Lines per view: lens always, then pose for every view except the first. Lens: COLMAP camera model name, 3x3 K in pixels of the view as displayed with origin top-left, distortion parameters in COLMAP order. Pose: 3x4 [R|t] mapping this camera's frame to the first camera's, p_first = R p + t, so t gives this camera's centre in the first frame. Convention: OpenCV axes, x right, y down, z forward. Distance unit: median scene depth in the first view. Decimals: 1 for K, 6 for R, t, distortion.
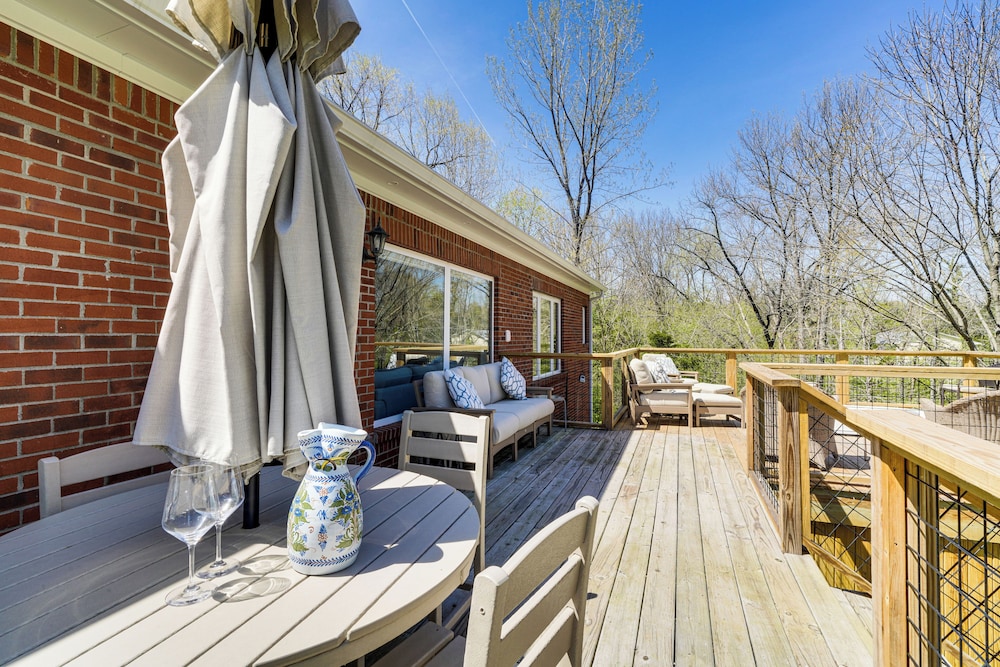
lens RADIAL K [[451.1, 0, 500.0], [0, 451.1, 333.5], [0, 0, 1]] dist [-0.000224, -0.000025]
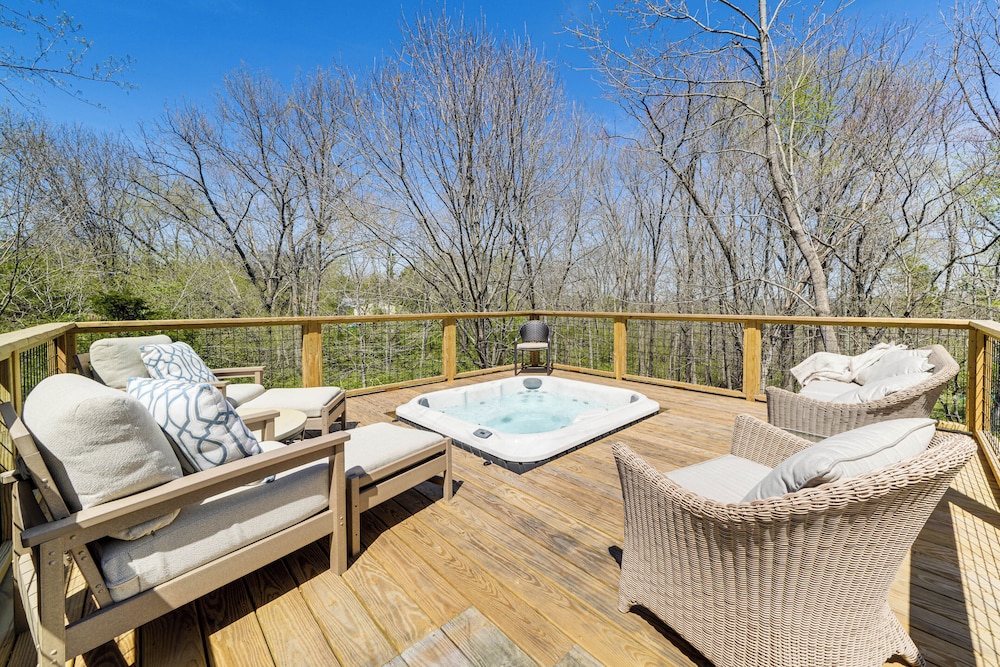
lens RADIAL K [[387.0, 0, 552.3], [0, 387.0, 310.9], [0, 0, 1]] dist [-0.001162, -0.000232]
pose [[0.360835, -0.025659, 0.932277, 0.160940], [-0.003298, 0.999580, 0.028787, 0.012208], [-0.932624, -0.013462, 0.360598, 0.540879]]
